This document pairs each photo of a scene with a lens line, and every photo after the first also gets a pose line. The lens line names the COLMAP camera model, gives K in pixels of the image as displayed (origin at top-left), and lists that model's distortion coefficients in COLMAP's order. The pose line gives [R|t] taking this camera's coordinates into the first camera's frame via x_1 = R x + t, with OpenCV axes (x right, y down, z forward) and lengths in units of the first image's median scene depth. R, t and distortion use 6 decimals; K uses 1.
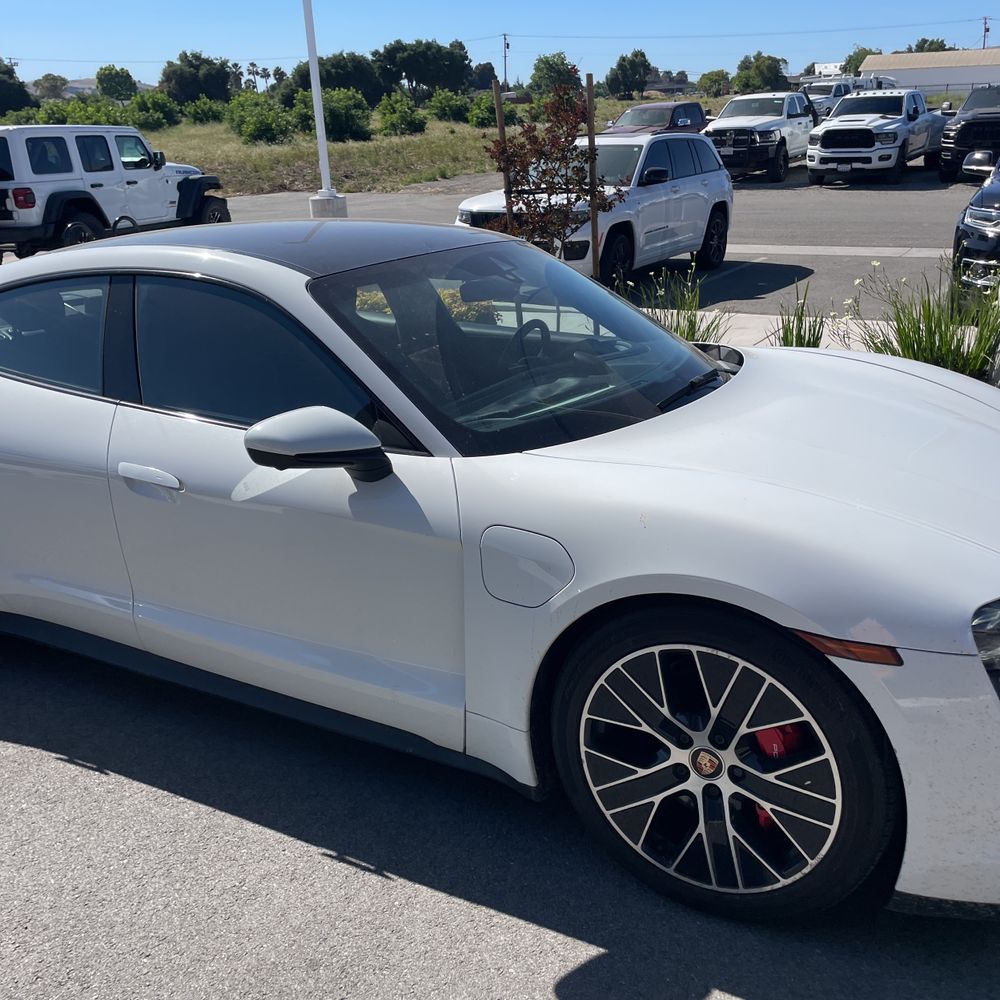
lens RADIAL K [[1011.6, 0, 517.6], [0, 1011.6, 483.2], [0, 0, 1]] dist [0.089587, -0.119603]
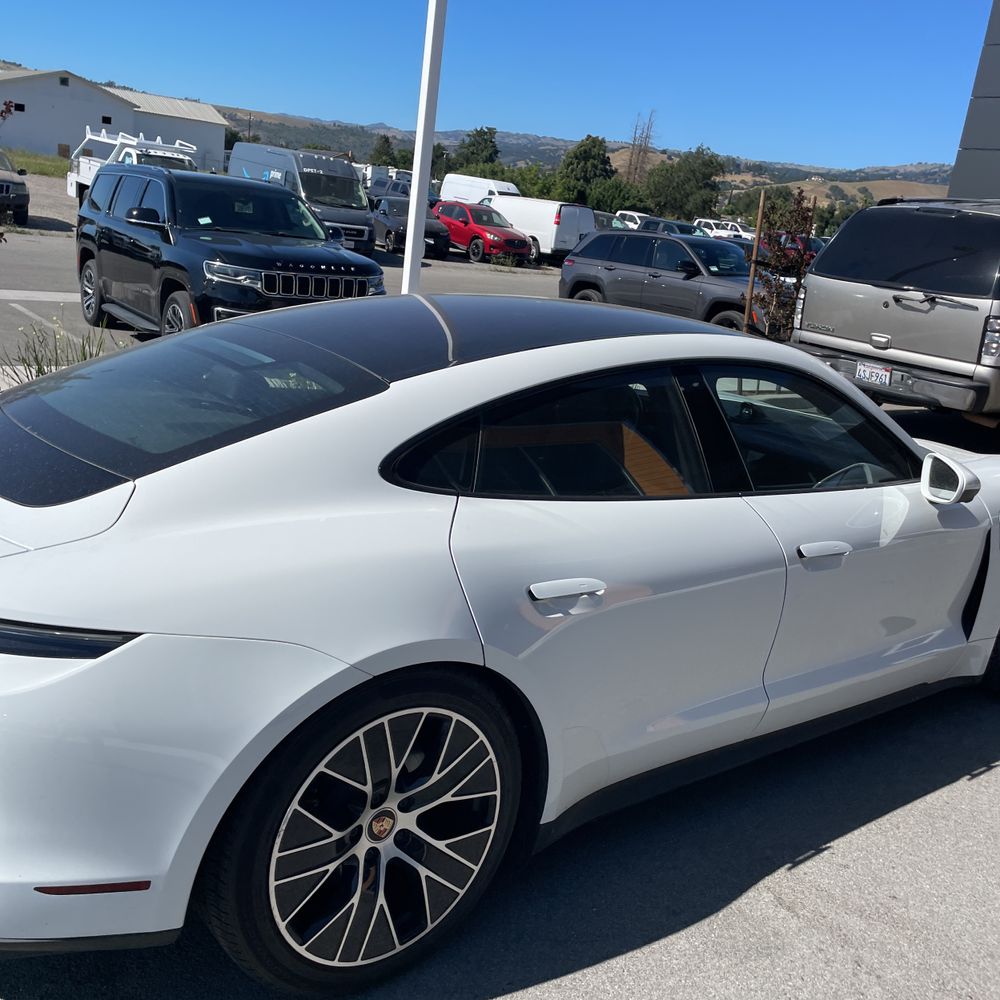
lens RADIAL K [[1001.4, 0, 501.3], [0, 1001.4, 486.7], [0, 0, 1]] dist [0.098042, -0.140366]
pose [[0.408688, -0.164392, 0.897747, -1.752059], [0.185126, 0.978128, 0.094834, -0.285114], [-0.893702, 0.127439, 0.430182, 1.024973]]
